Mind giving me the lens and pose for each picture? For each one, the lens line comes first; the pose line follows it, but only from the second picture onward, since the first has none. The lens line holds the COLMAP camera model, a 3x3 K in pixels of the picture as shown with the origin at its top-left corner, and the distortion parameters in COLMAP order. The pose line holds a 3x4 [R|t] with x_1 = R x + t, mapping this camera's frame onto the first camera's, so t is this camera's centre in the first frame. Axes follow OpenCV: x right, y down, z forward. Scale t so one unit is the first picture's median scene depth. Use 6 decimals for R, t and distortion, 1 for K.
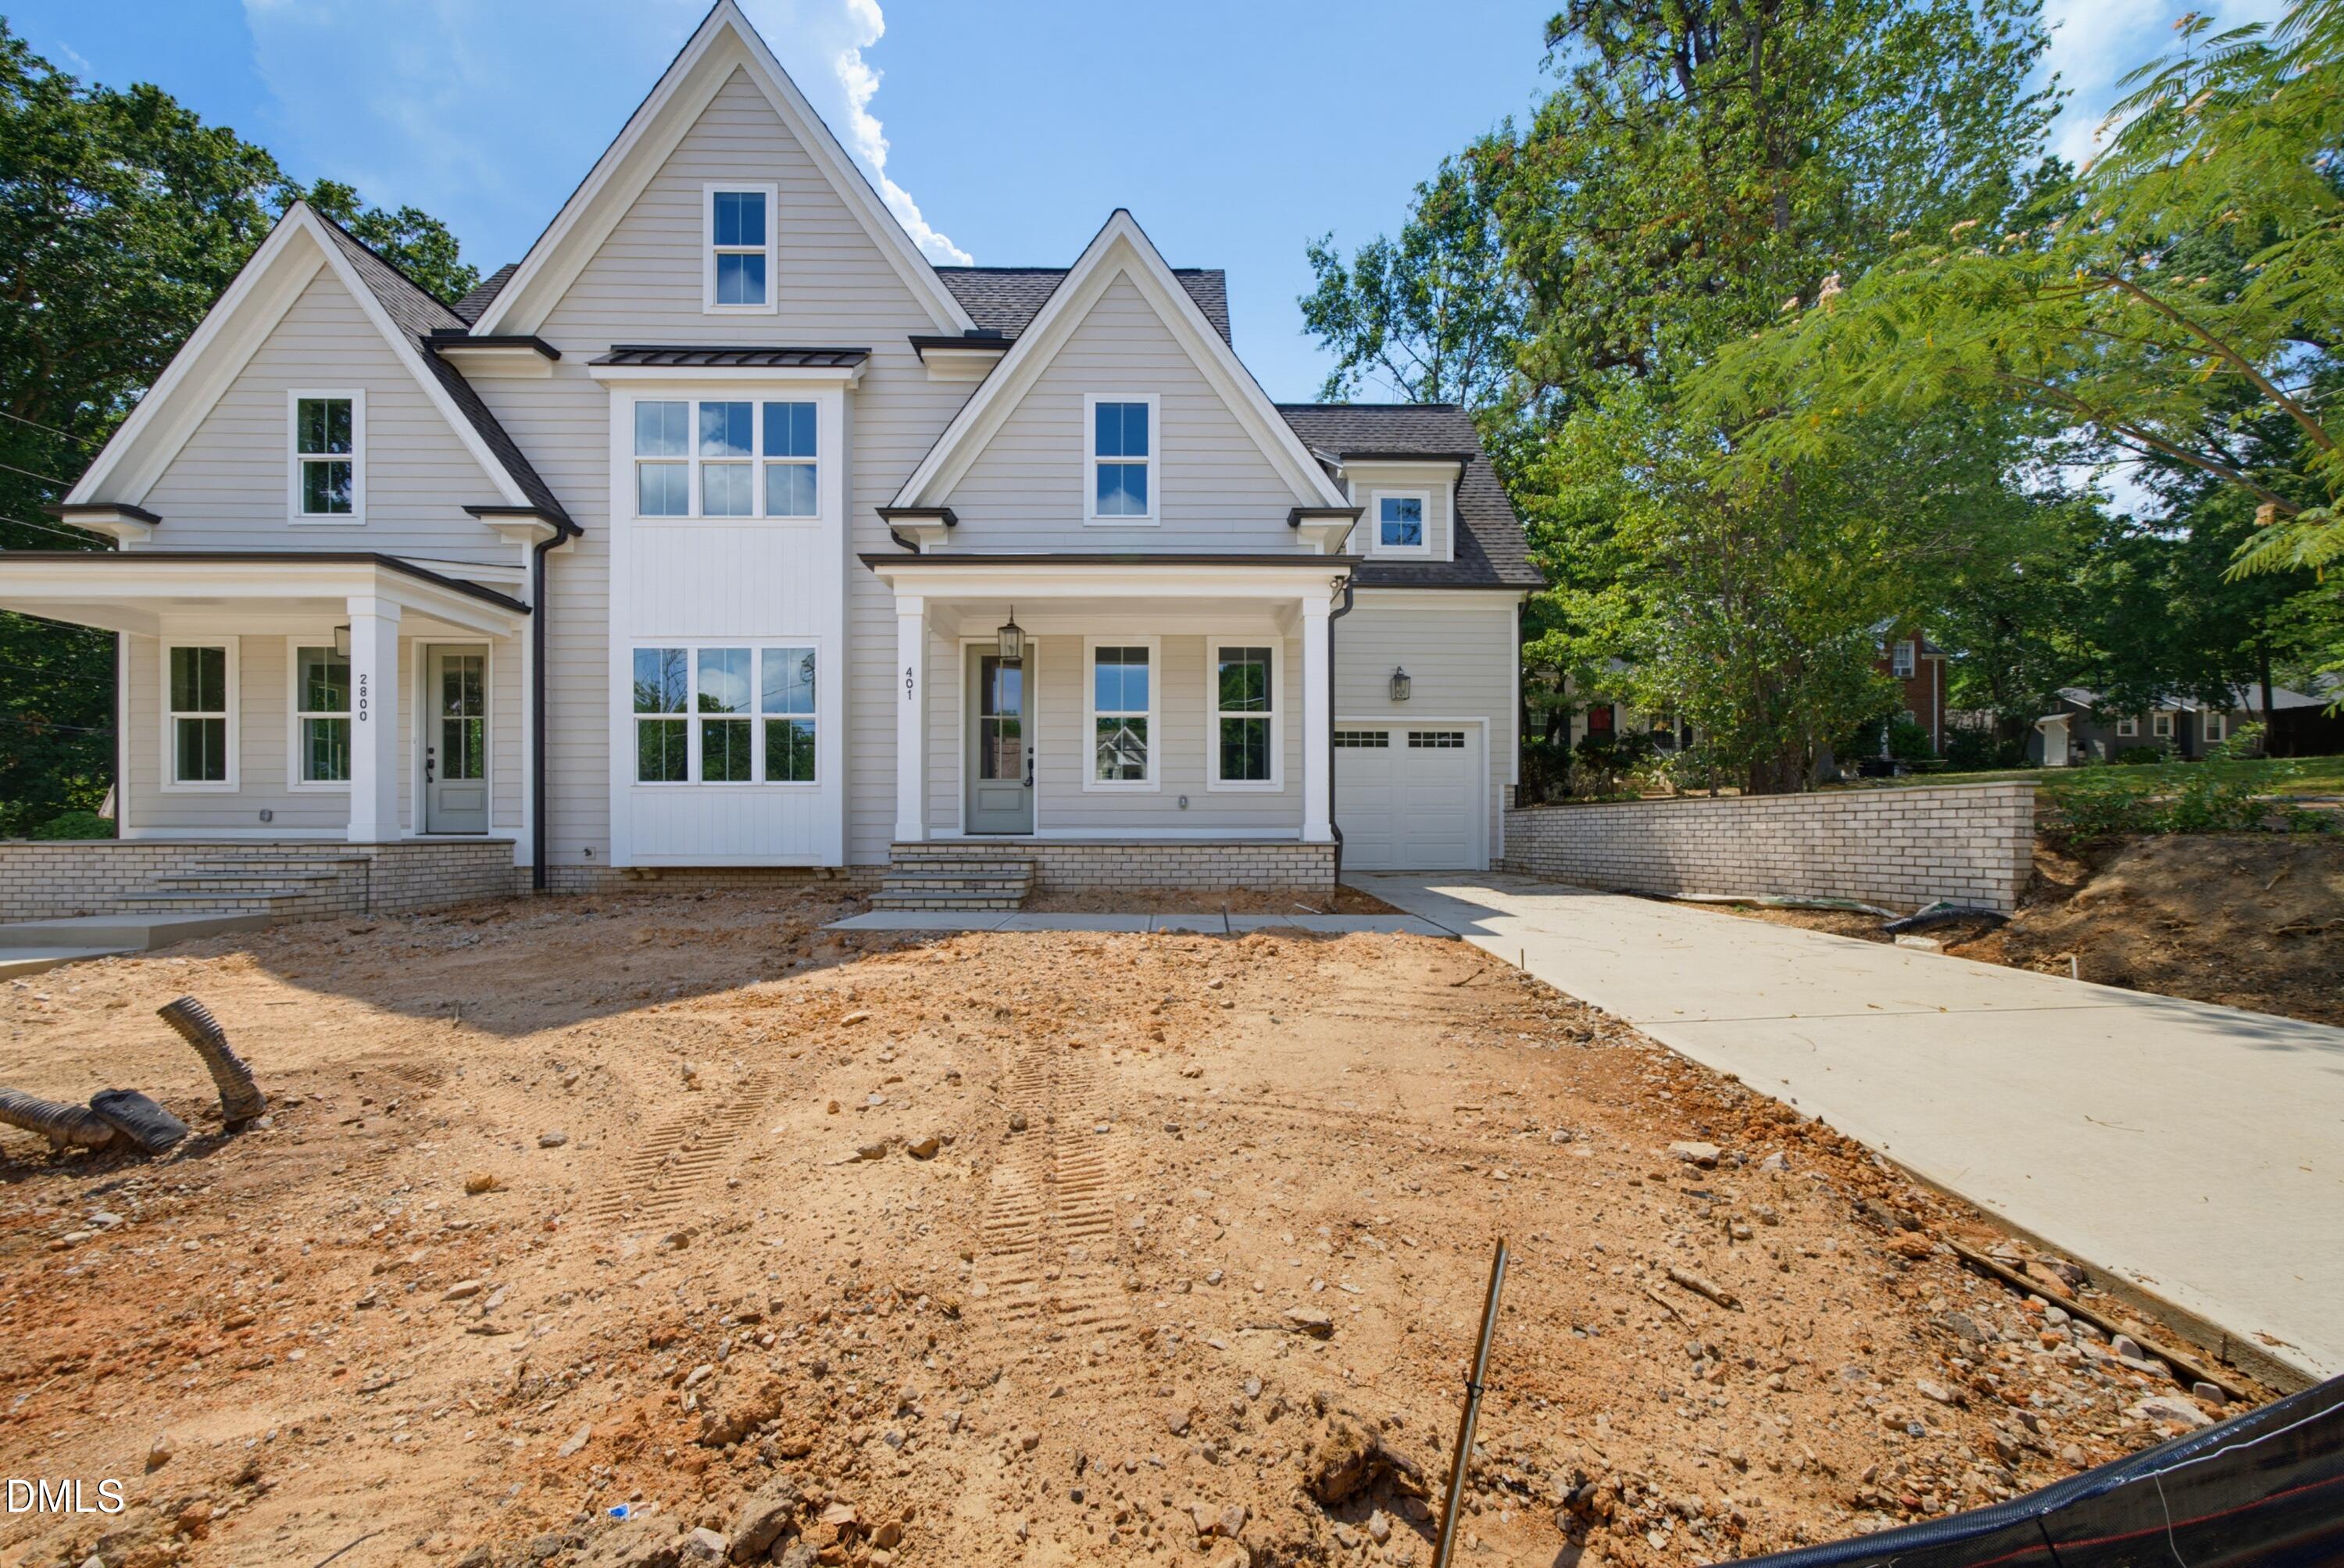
lens RADIAL K [[780.7, 0, 1147.2], [0, 780.7, 792.3], [0, 0, 1]] dist [0.011234, -0.000072]
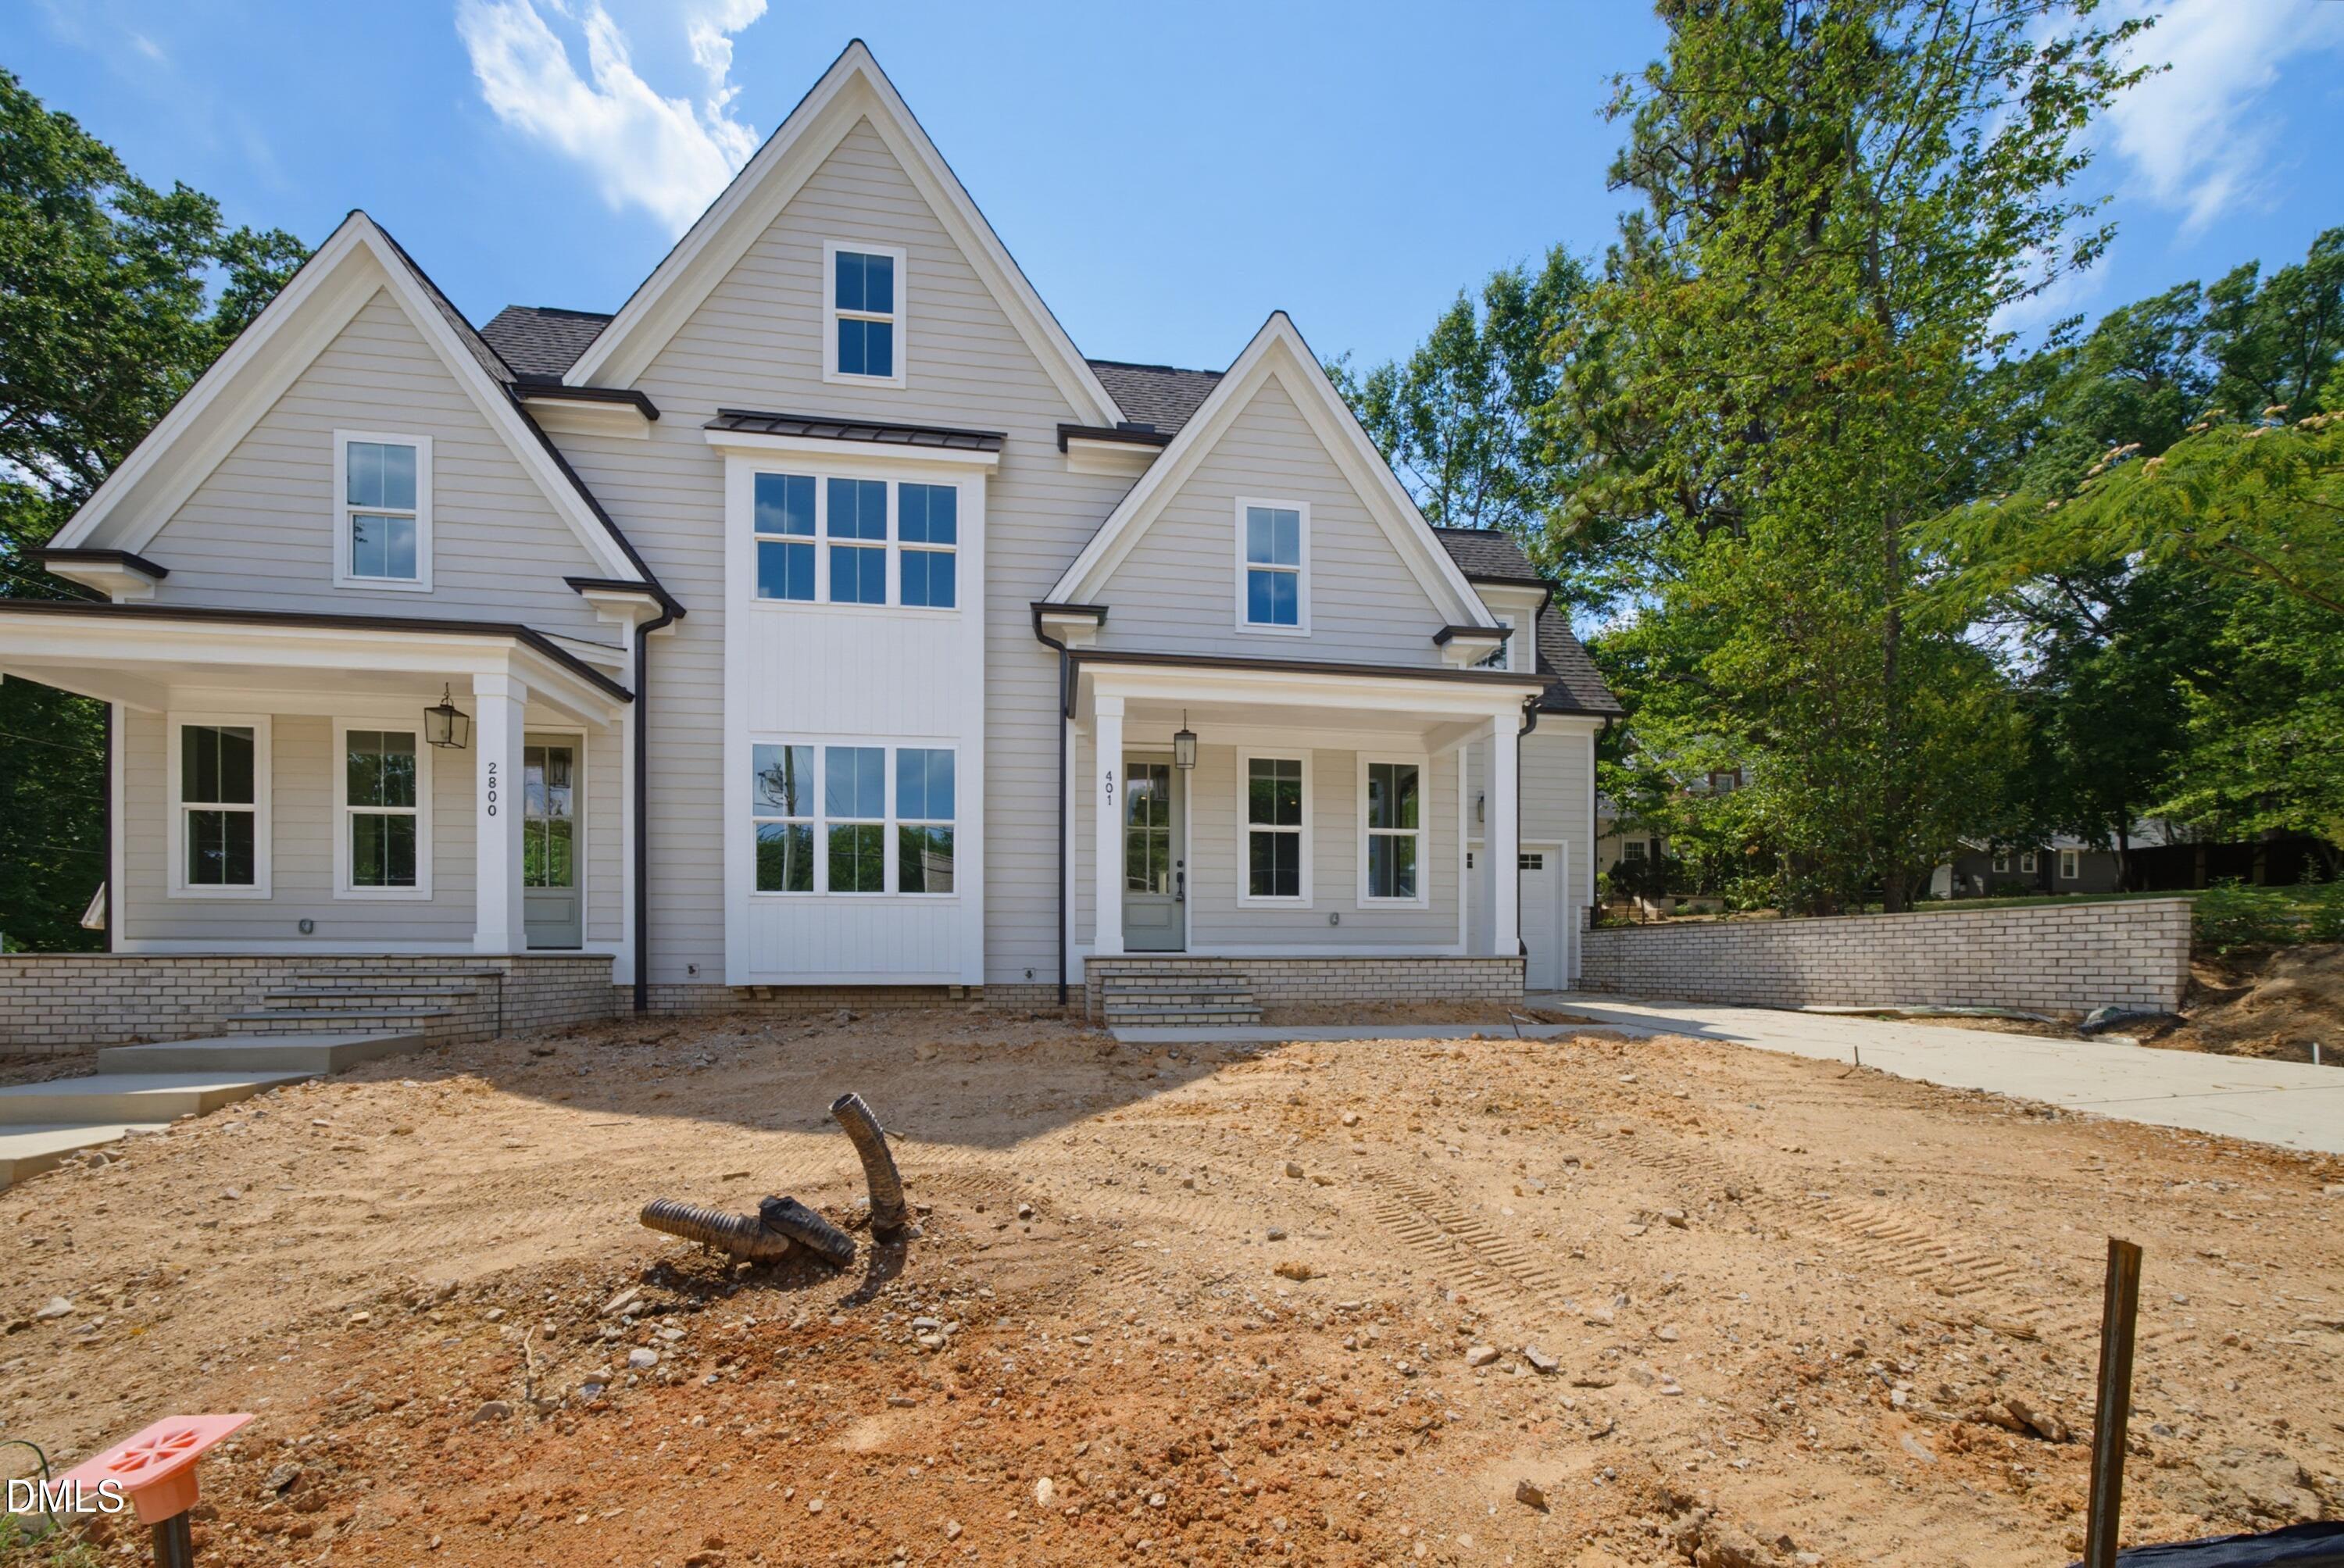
lens RADIAL K [[818.2, 0, 1167.5], [0, 818.2, 919.5], [0, 0, 1]] dist [-0.000800, 0.004674]
pose [[0.992367, 0.006483, 0.123151, -0.294650], [-0.006447, 0.999979, -0.000697, 0.016353], [-0.123153, -0.000102, 0.992388, 0.004324]]
